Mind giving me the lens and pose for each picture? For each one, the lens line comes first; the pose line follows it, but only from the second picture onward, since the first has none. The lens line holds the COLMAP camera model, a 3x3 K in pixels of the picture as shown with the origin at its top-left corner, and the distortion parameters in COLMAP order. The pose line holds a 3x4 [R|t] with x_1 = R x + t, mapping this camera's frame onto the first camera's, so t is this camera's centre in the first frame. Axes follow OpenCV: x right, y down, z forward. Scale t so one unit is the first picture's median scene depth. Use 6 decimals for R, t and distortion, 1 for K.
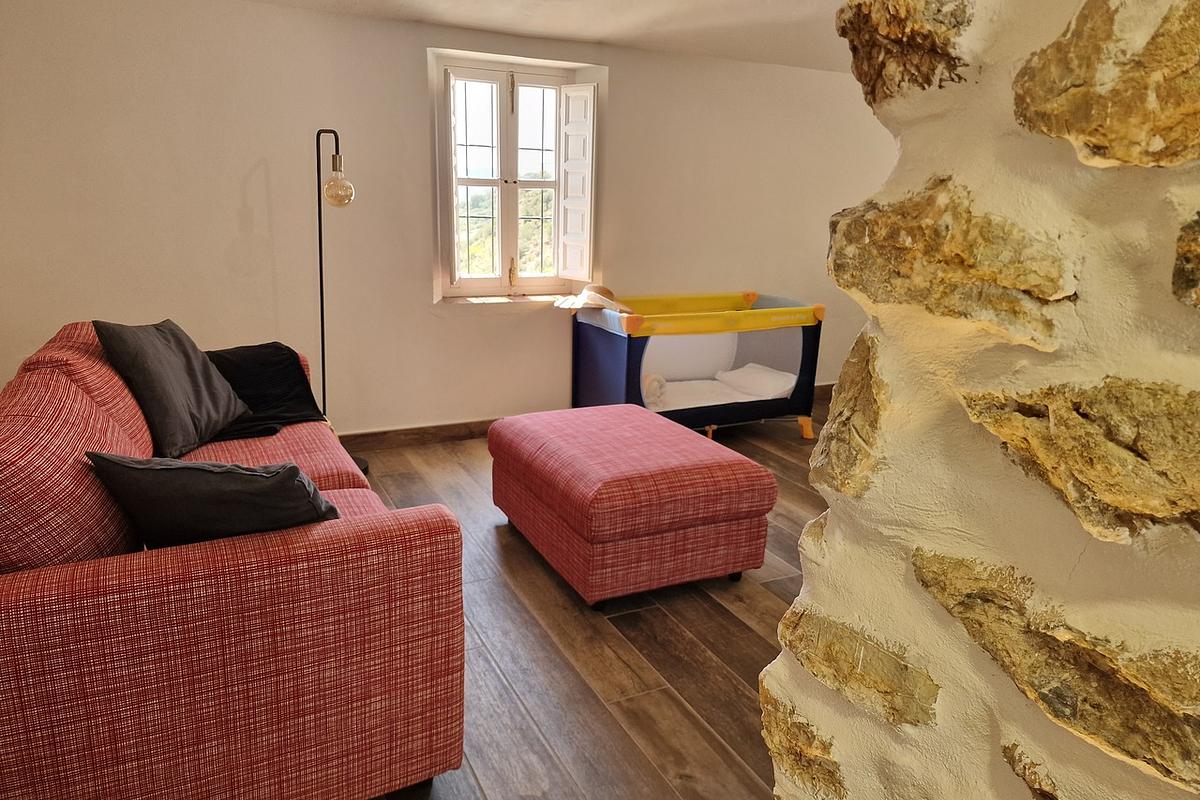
lens RADIAL K [[788.0, 0, 604.8], [0, 788.0, 406.7], [0, 0, 1]] dist [0.105457, -0.115754]
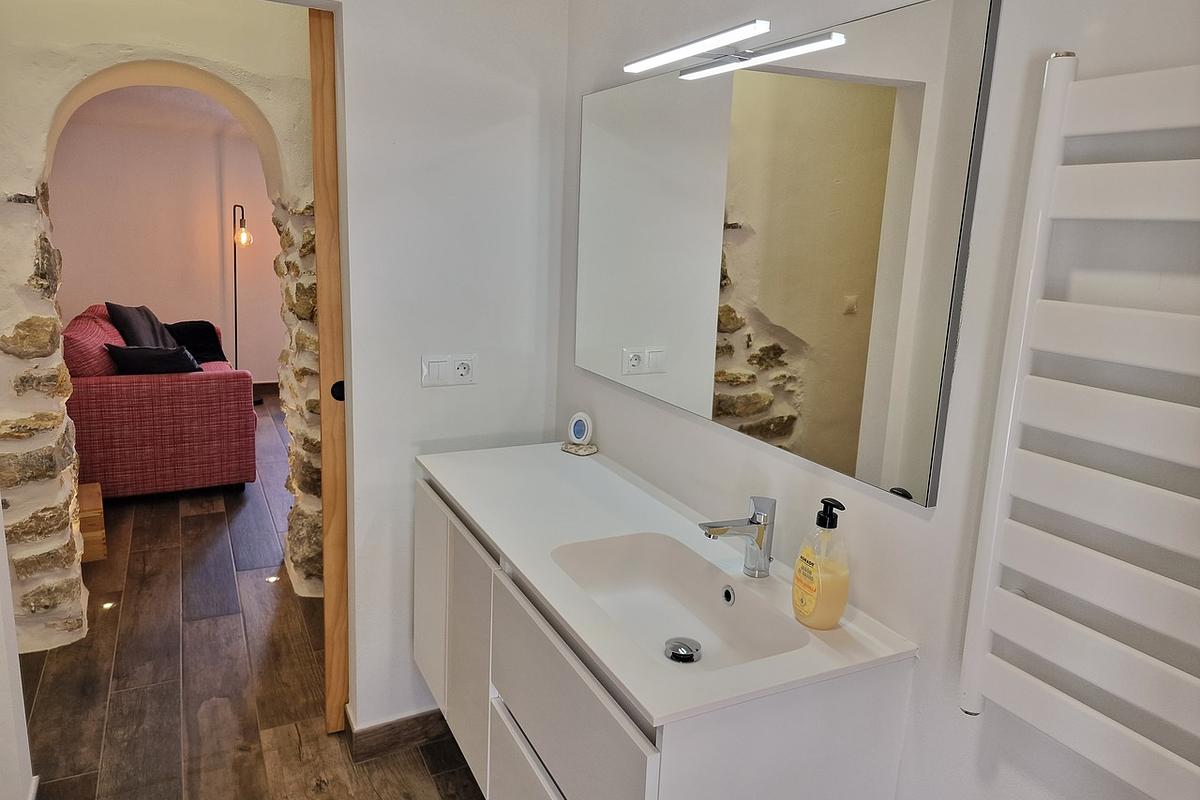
lens RADIAL K [[788.0, 0, 604.8], [0, 788.0, 406.7], [0, 0, 1]] dist [0.105457, -0.115754]
pose [[0.999875, 0.014128, 0.007091, 0.675361], [-0.013817, 0.999015, -0.042177, 0.246243], [-0.007680, 0.042074, 0.999085, -1.134303]]
